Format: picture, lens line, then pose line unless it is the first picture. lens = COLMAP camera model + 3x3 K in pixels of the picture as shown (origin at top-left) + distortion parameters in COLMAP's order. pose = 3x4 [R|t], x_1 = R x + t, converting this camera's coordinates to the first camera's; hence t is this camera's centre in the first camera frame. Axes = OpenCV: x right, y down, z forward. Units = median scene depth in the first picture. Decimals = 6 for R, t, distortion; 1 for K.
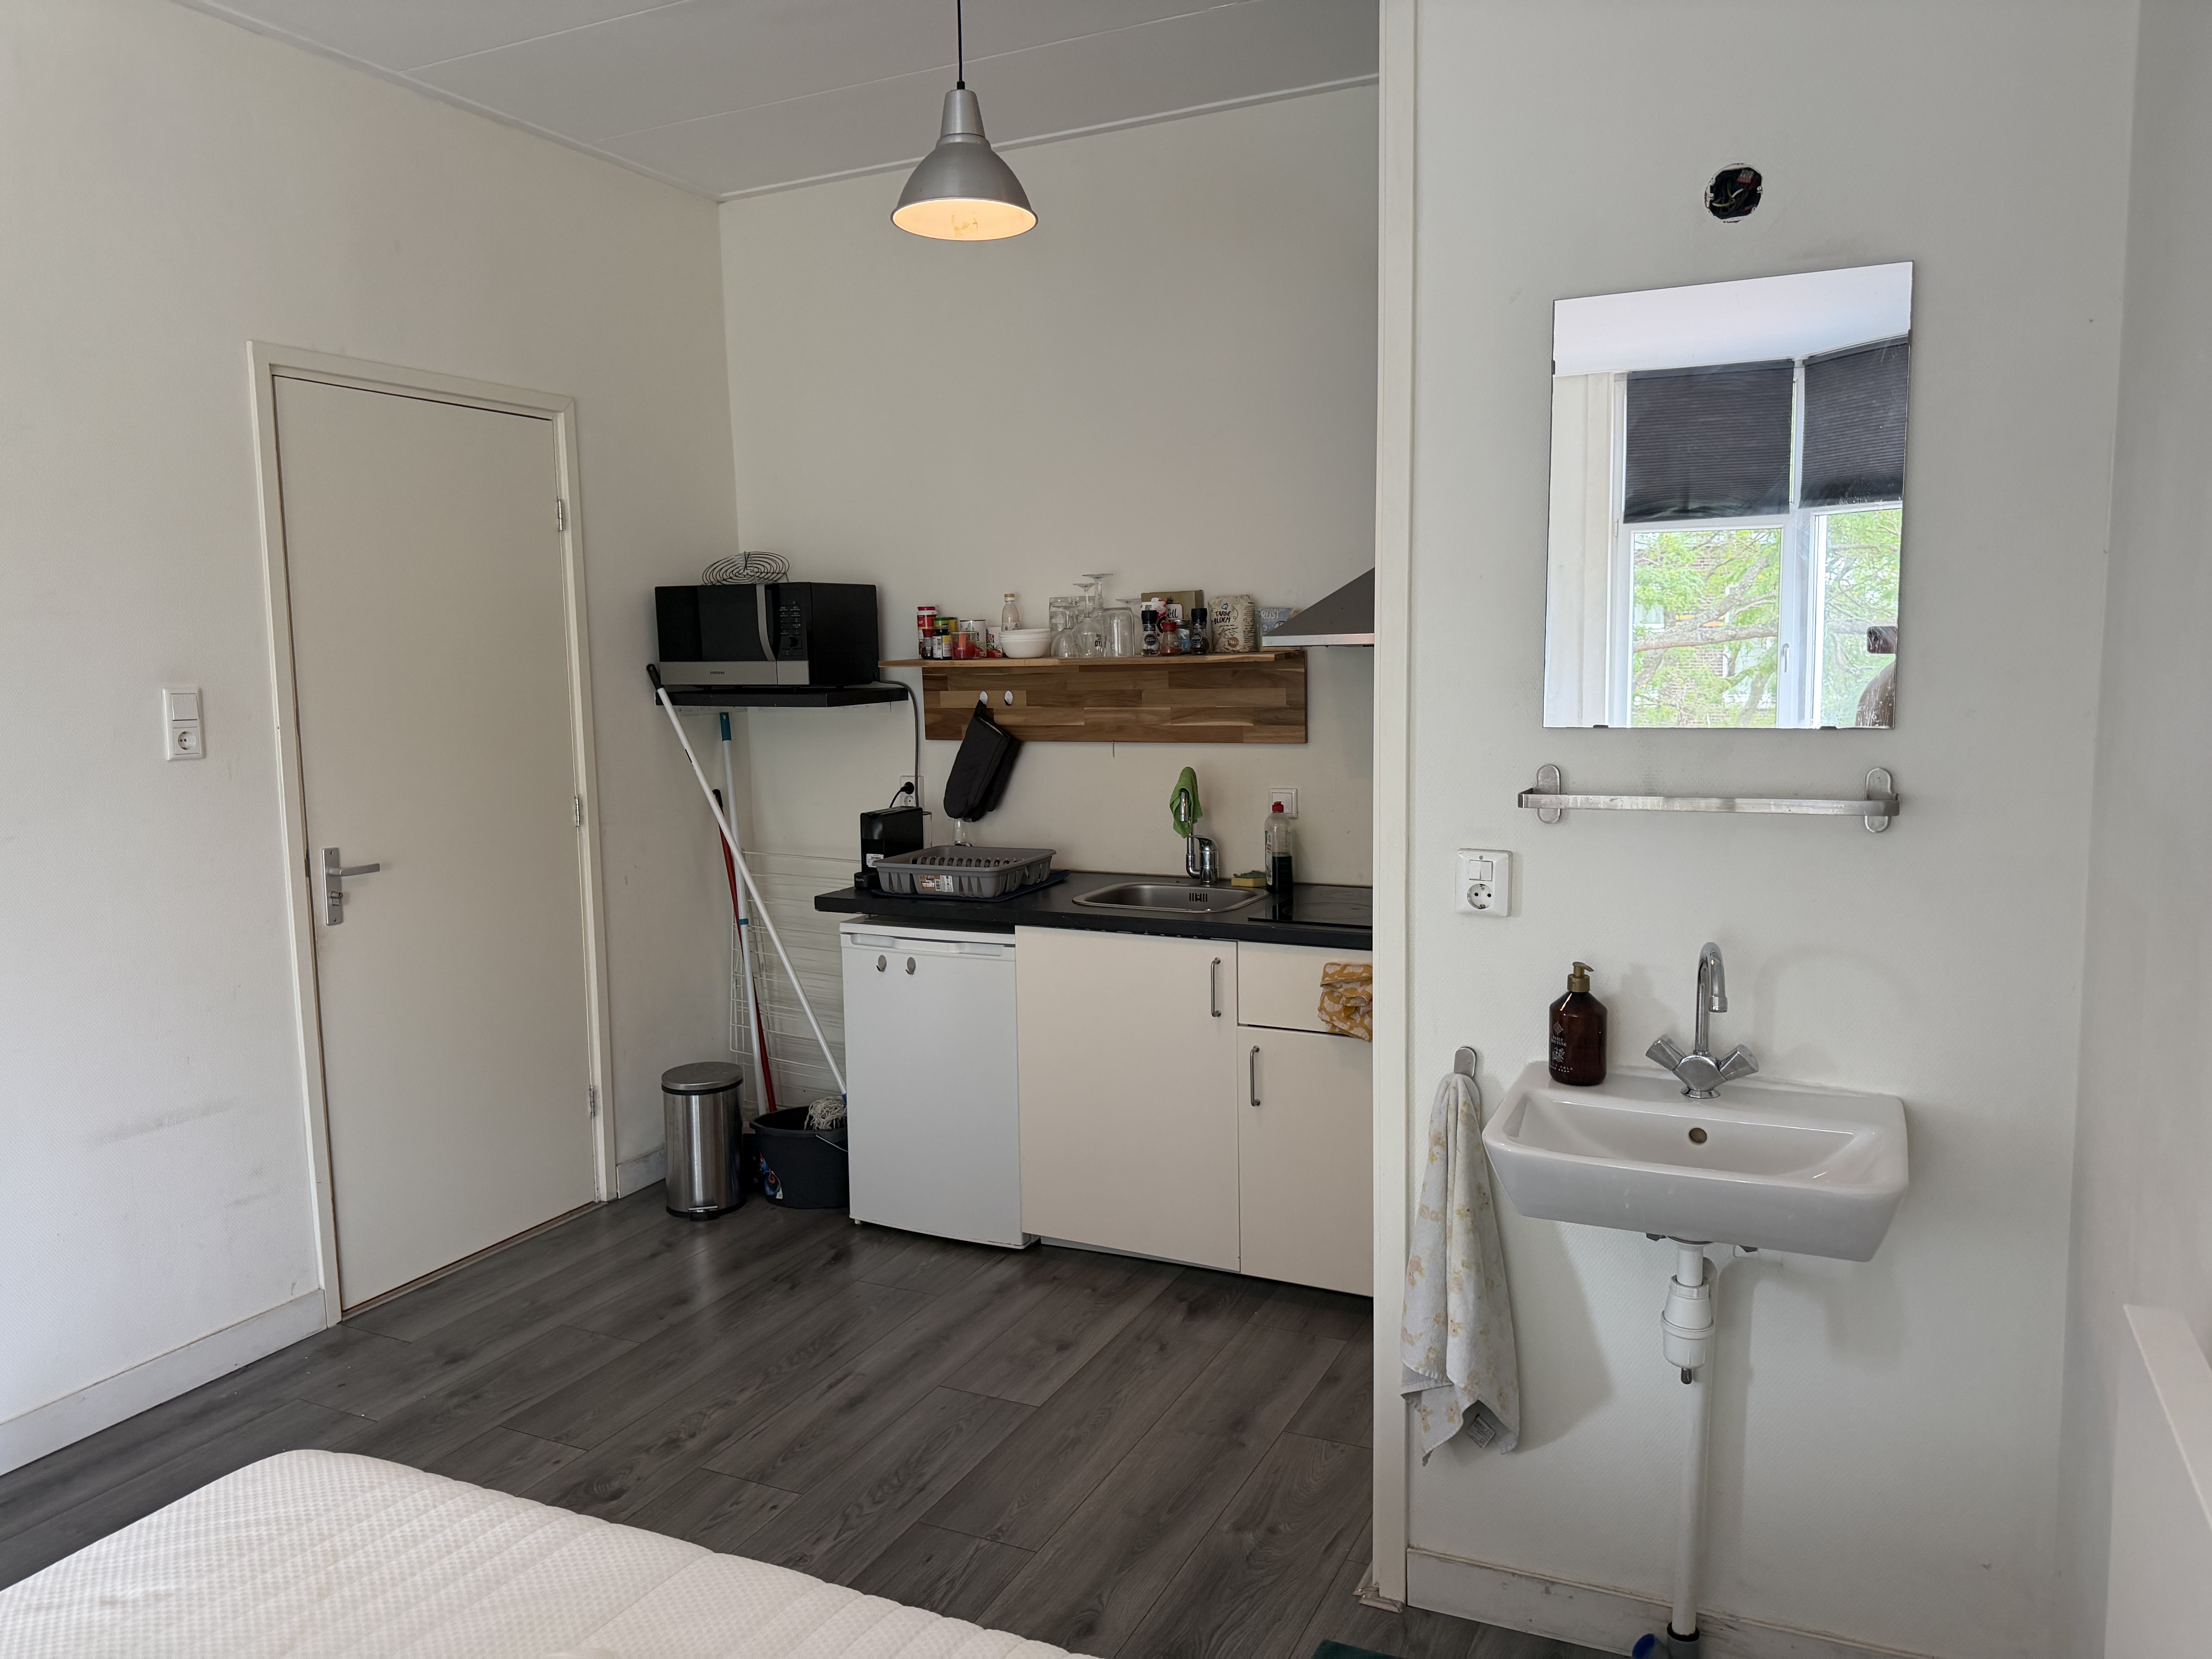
lens RADIAL K [[1551.7, 0, 1108.0], [0, 1551.7, 828.3], [0, 0, 1]] dist [0.064139, -0.082448]
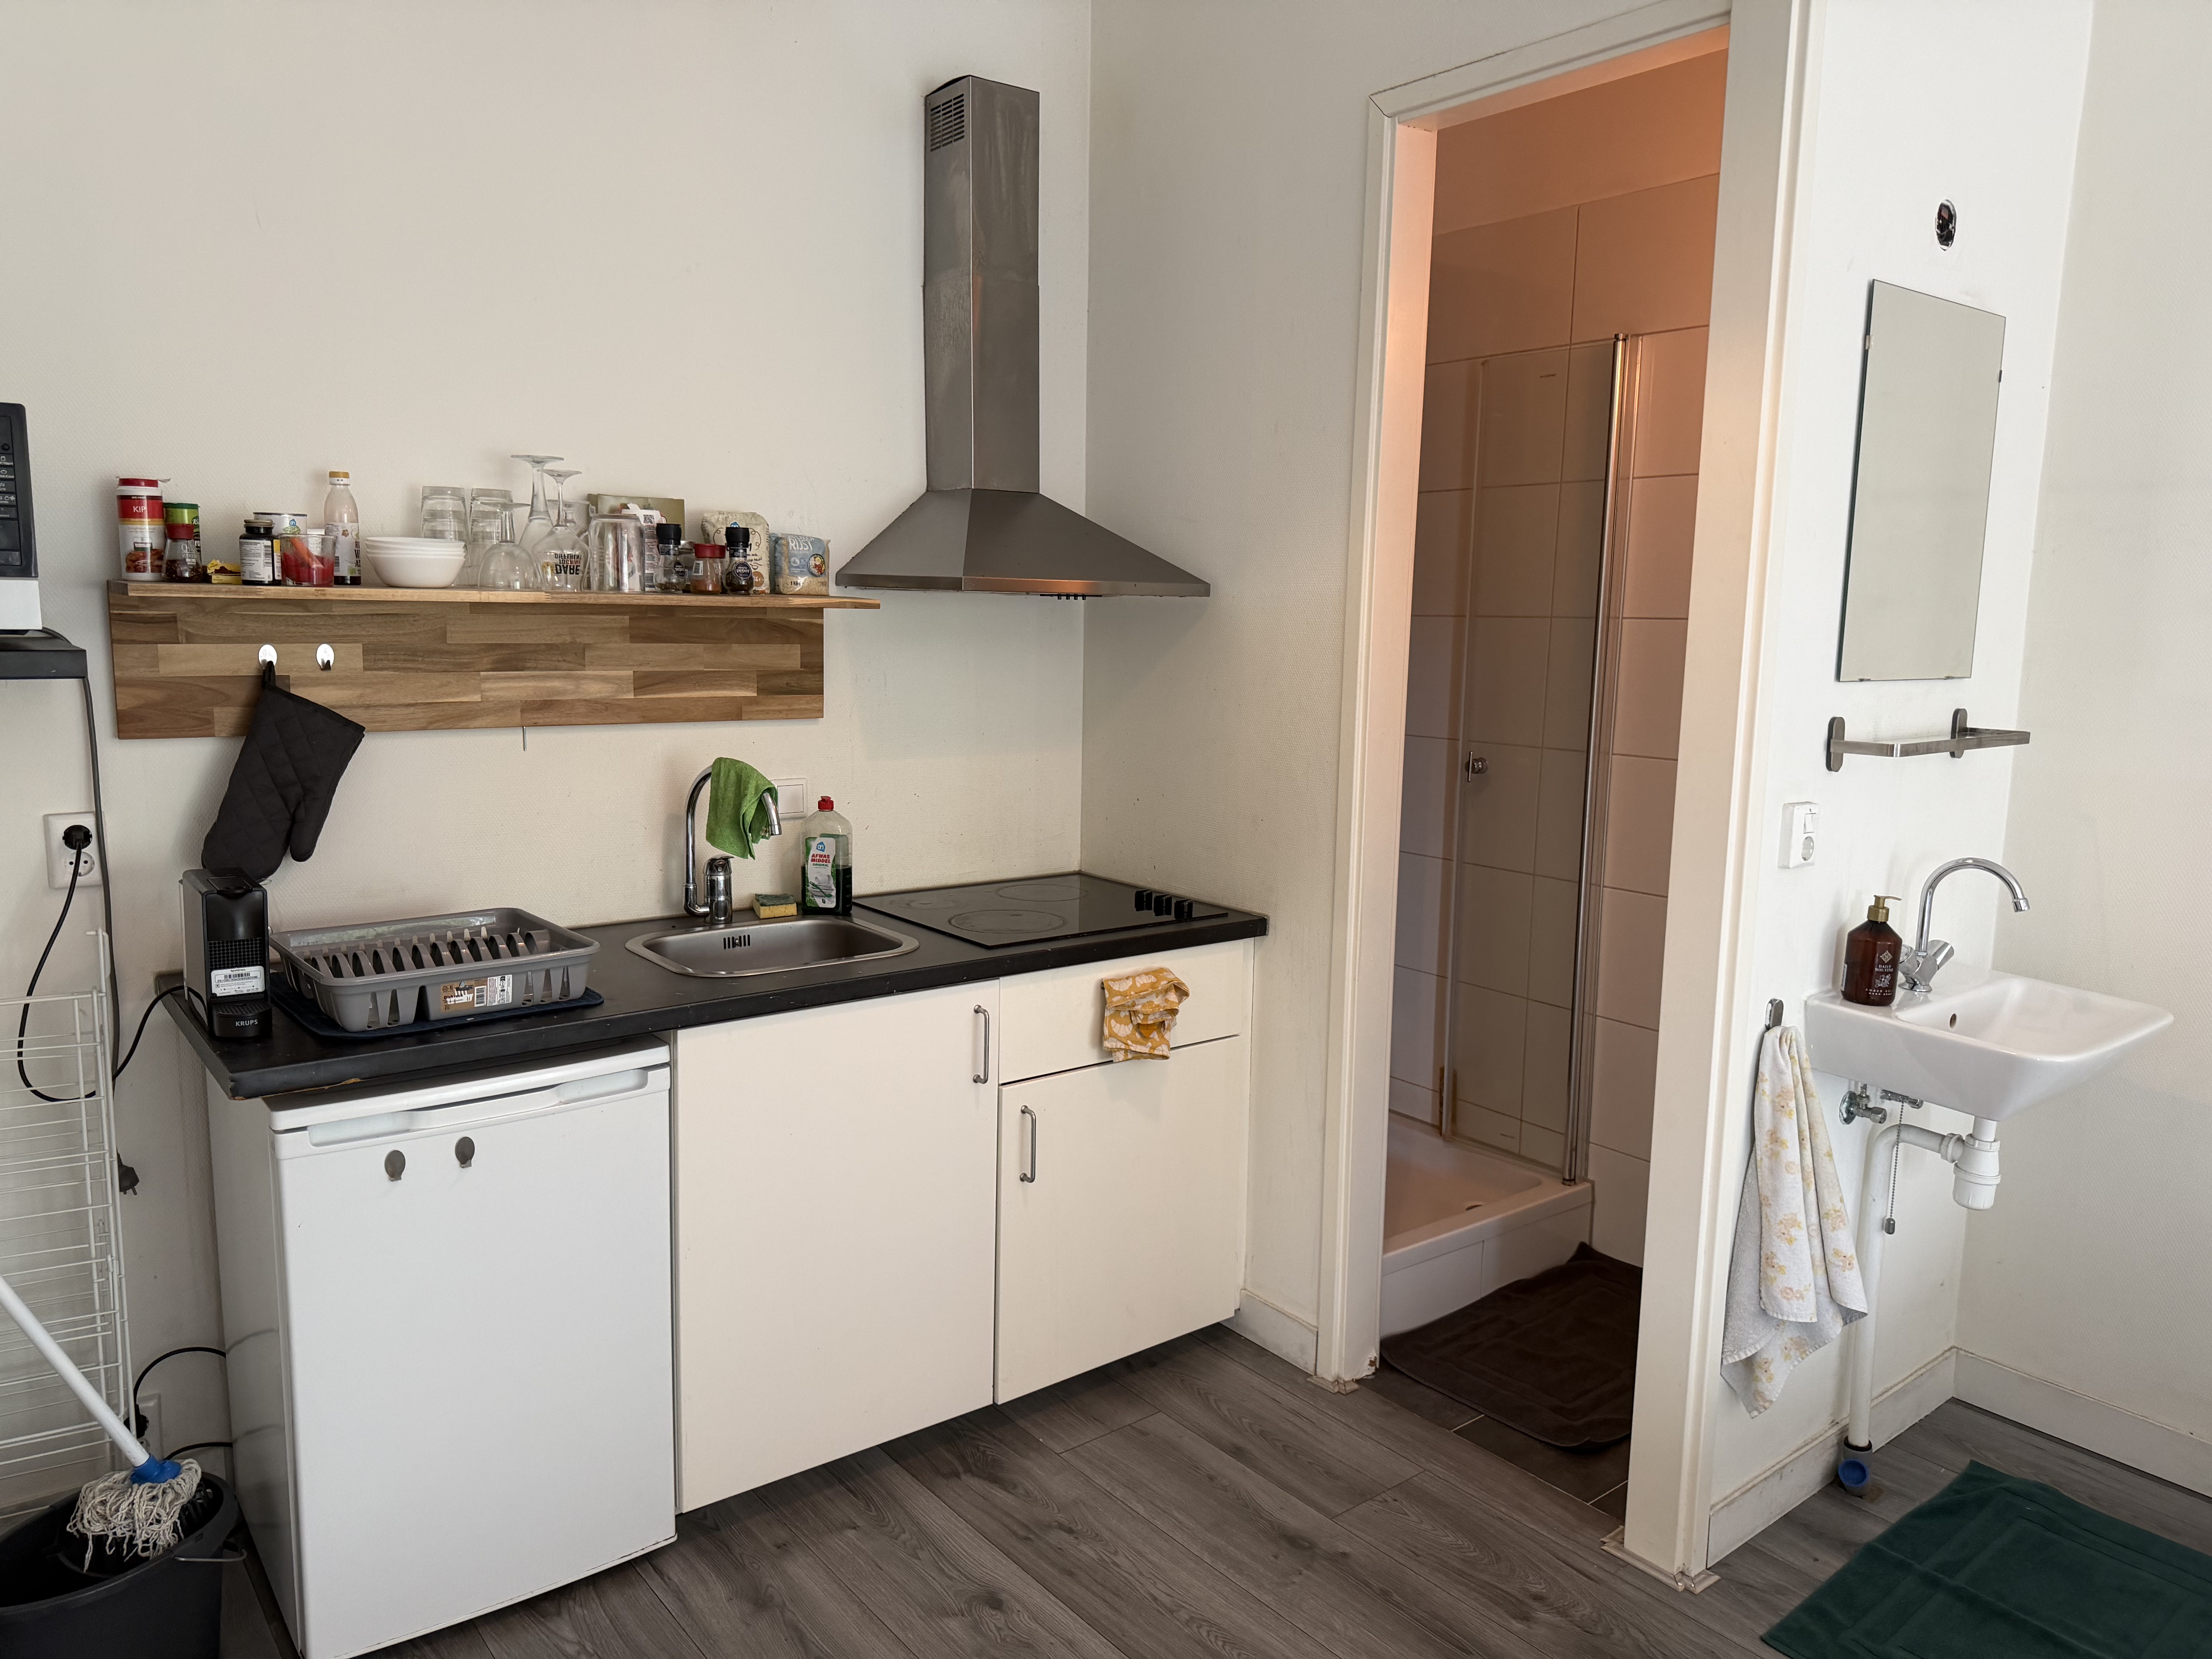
lens RADIAL K [[1551.7, 0, 1120.2], [0, 1551.7, 838.2], [0, 0, 1]] dist [0.064139, -0.082448]
pose [[0.435907, -0.107656, 0.893530, -0.483438], [0.077120, 0.993636, 0.082095, -0.045774], [-0.896681, 0.033124, 0.441435, 0.522337]]
